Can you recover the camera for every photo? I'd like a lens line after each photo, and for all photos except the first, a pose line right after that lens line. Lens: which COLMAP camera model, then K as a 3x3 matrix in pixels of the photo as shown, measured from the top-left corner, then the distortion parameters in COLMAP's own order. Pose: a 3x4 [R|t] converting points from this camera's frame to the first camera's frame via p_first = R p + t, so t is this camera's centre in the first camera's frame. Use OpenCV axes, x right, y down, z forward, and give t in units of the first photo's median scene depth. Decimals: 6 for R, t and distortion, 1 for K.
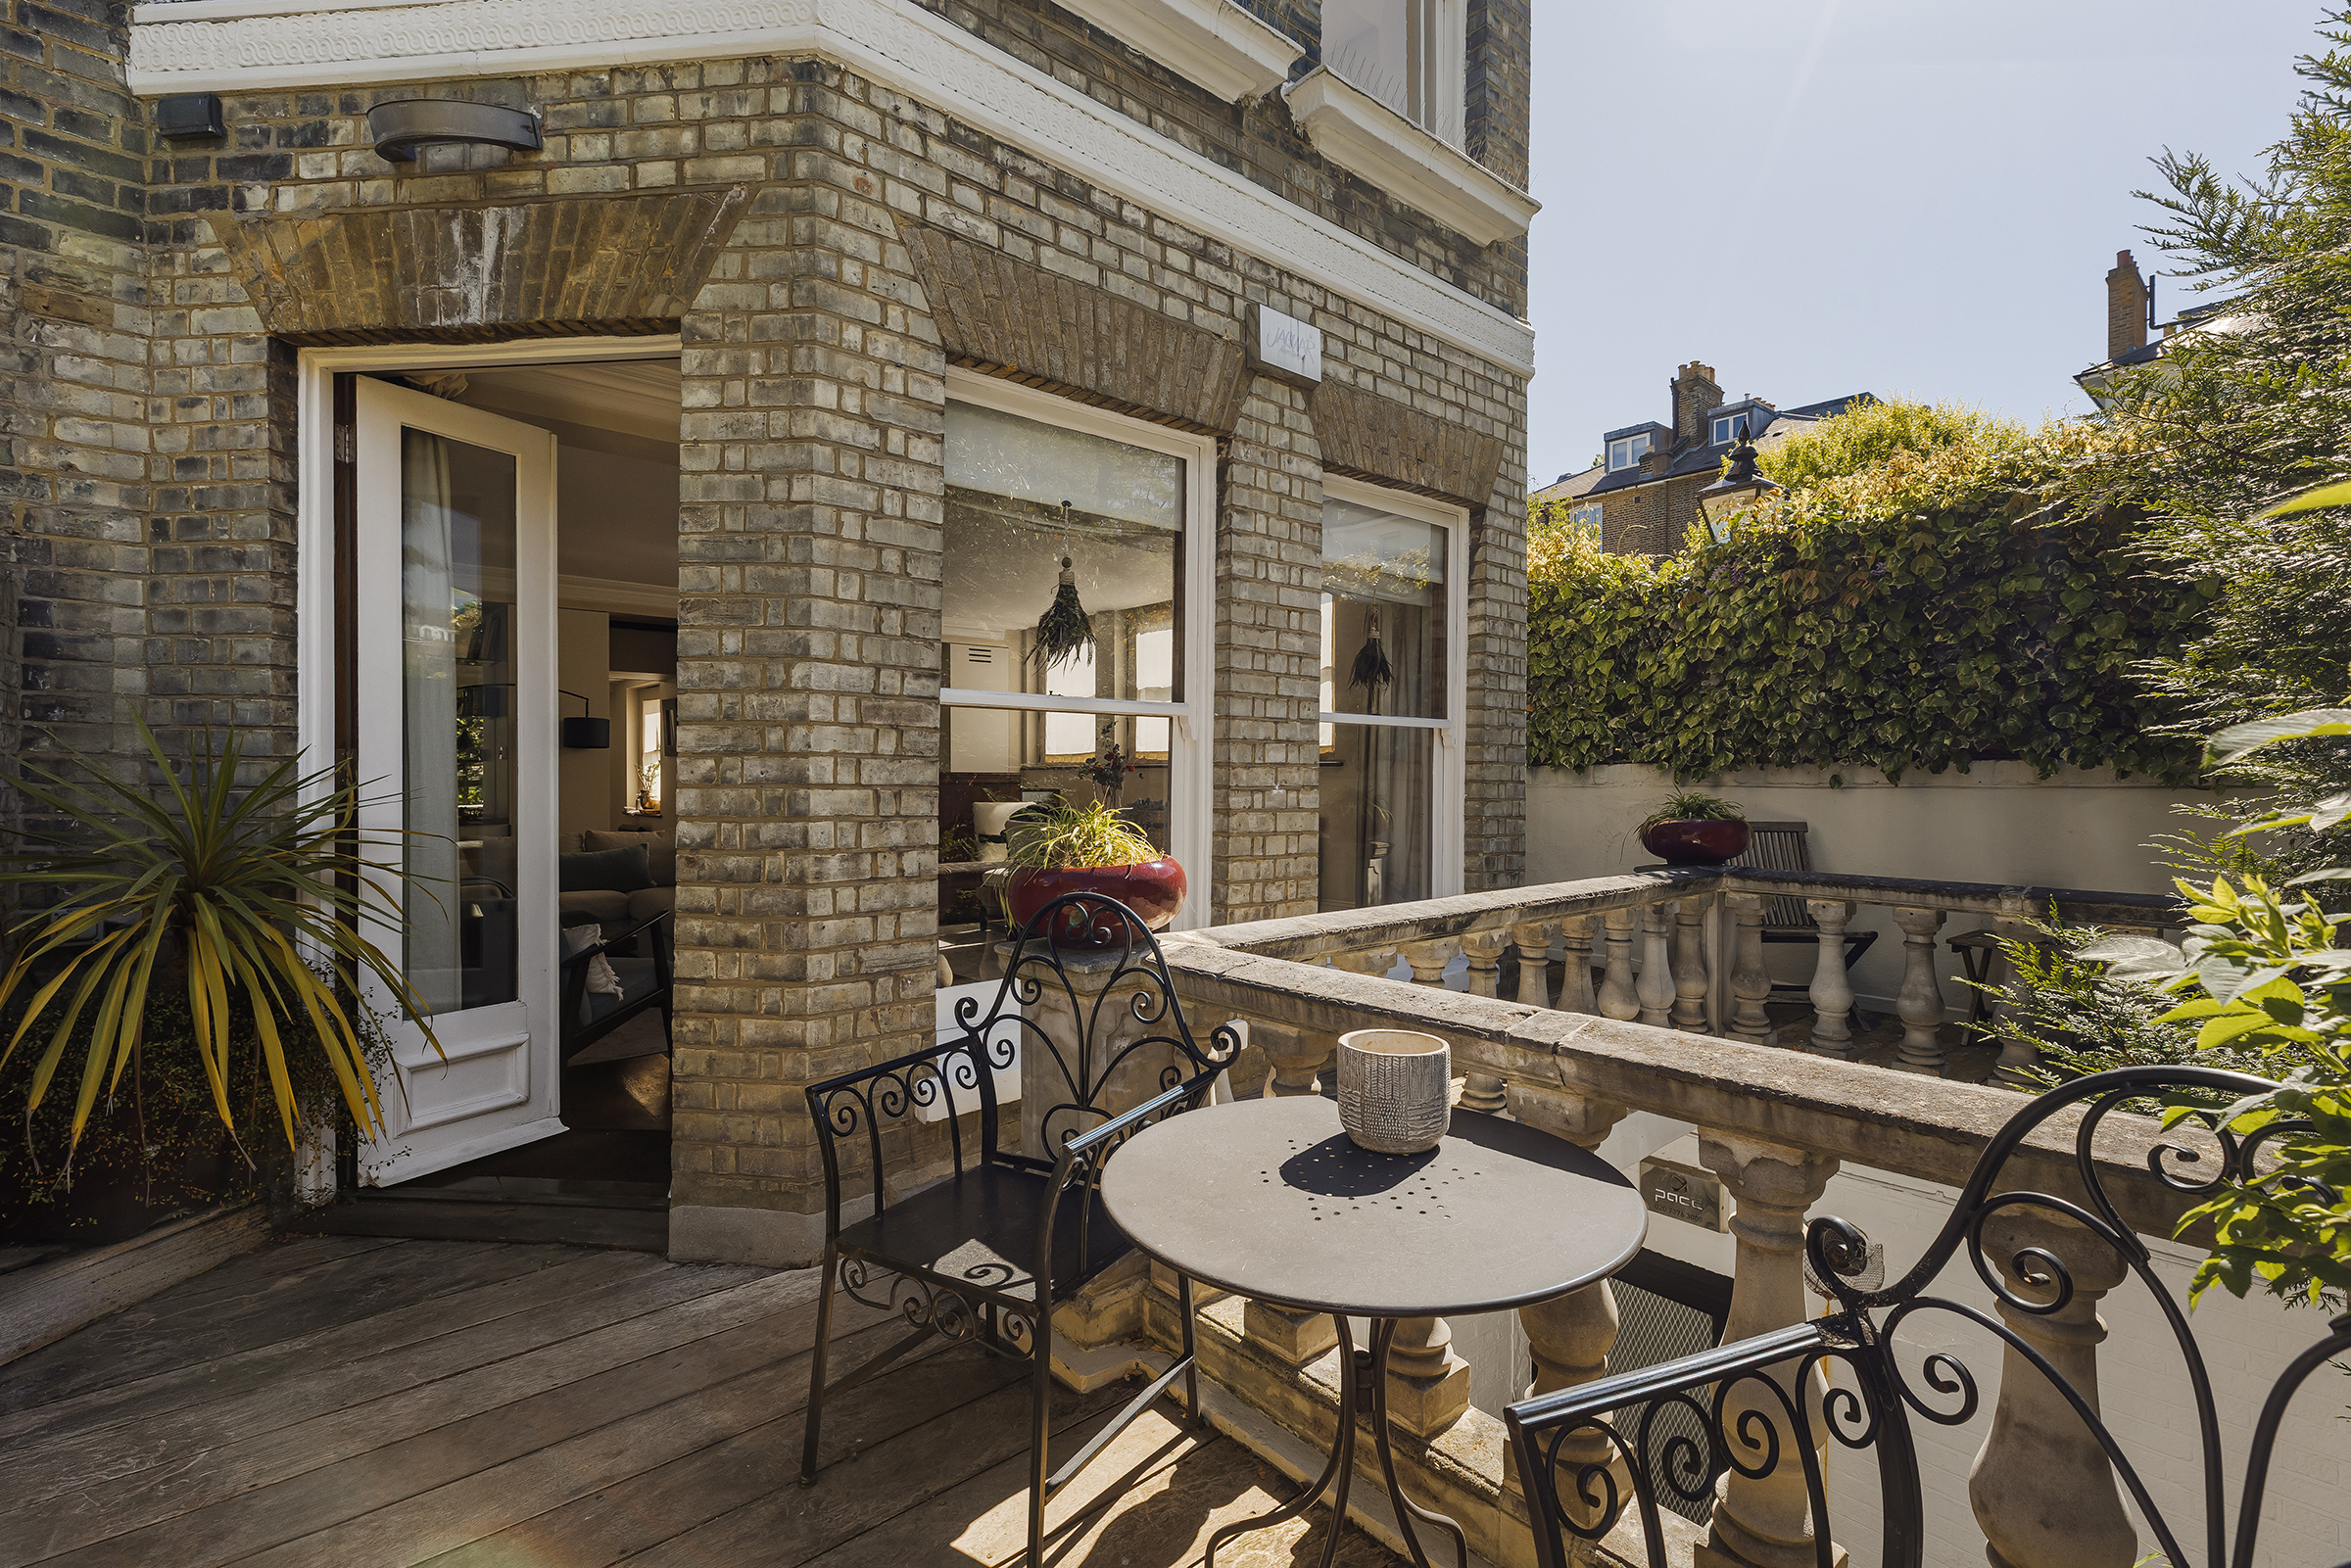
lens RADIAL K [[1080.8, 0, 1186.0], [0, 1080.8, 777.3], [0, 0, 1]] dist [0.016160, -0.004992]
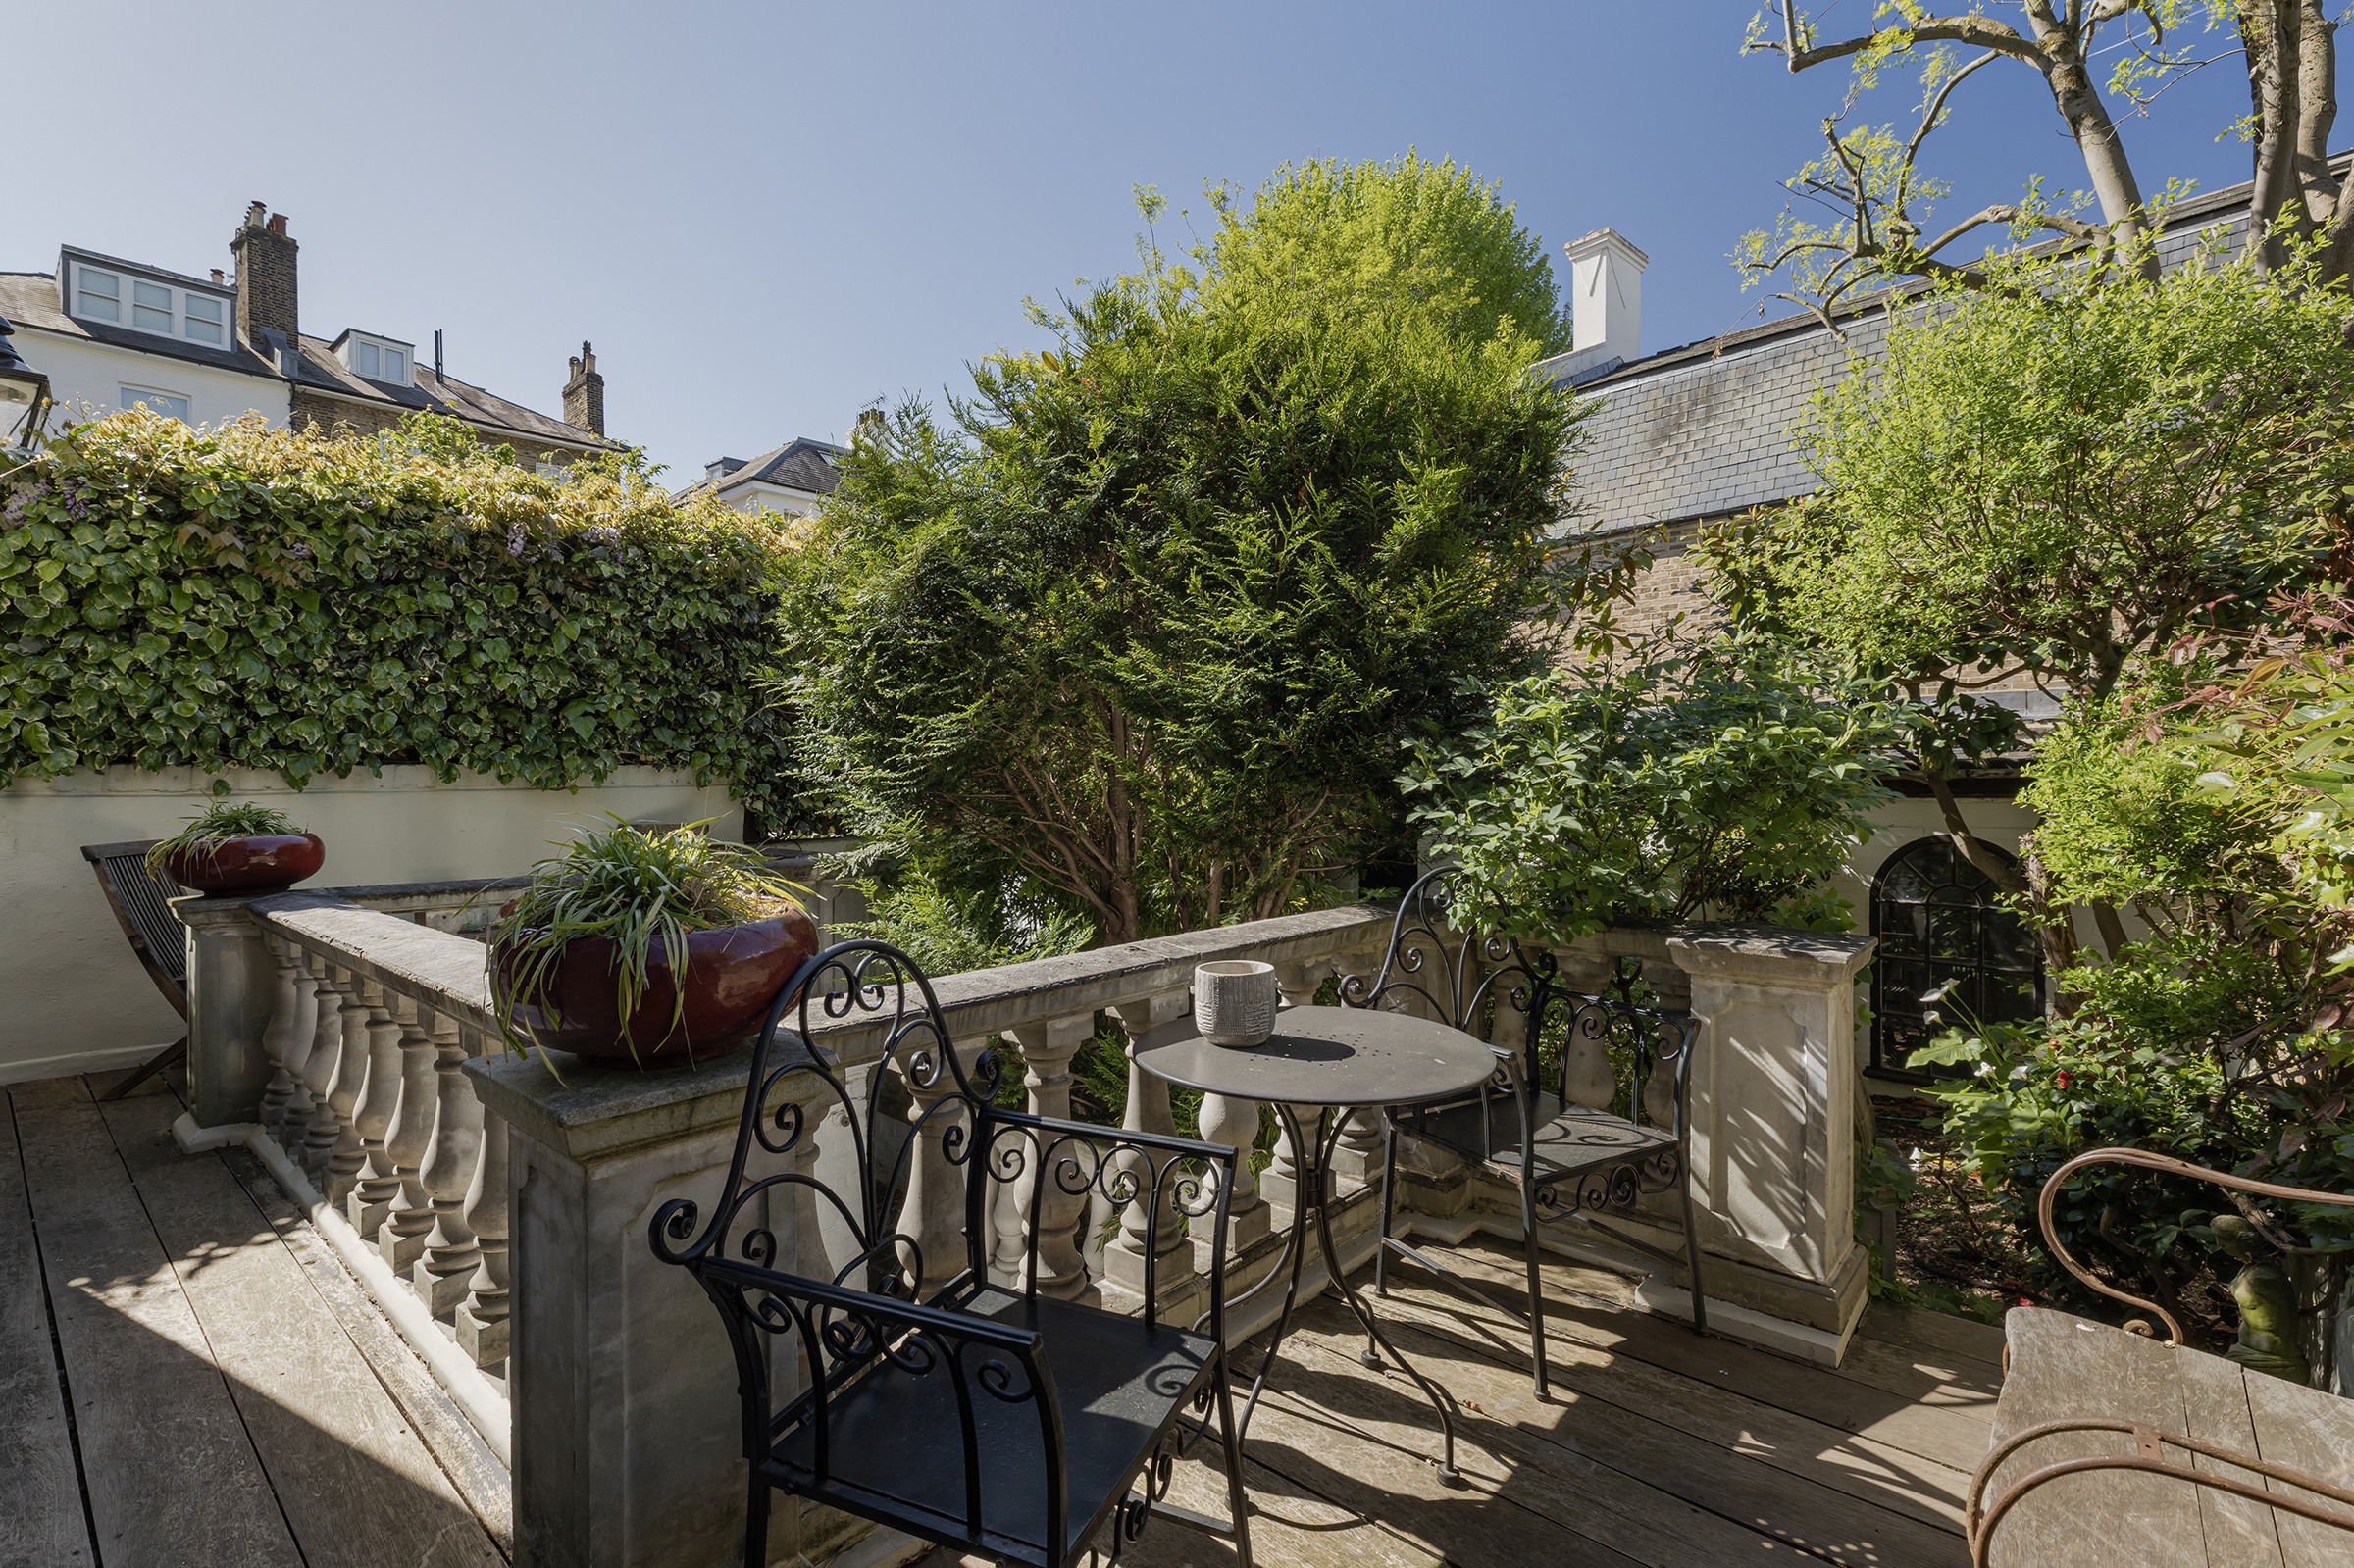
lens RADIAL K [[1082.2, 0, 1186.7], [0, 1082.2, 797.9], [0, 0, 1]] dist [0.016160, -0.004992]
pose [[-0.156378, -0.016998, 0.987551, -0.372124], [0.007313, 0.999805, 0.018367, 0.002047], [-0.987670, 0.010094, -0.156223, 0.416832]]
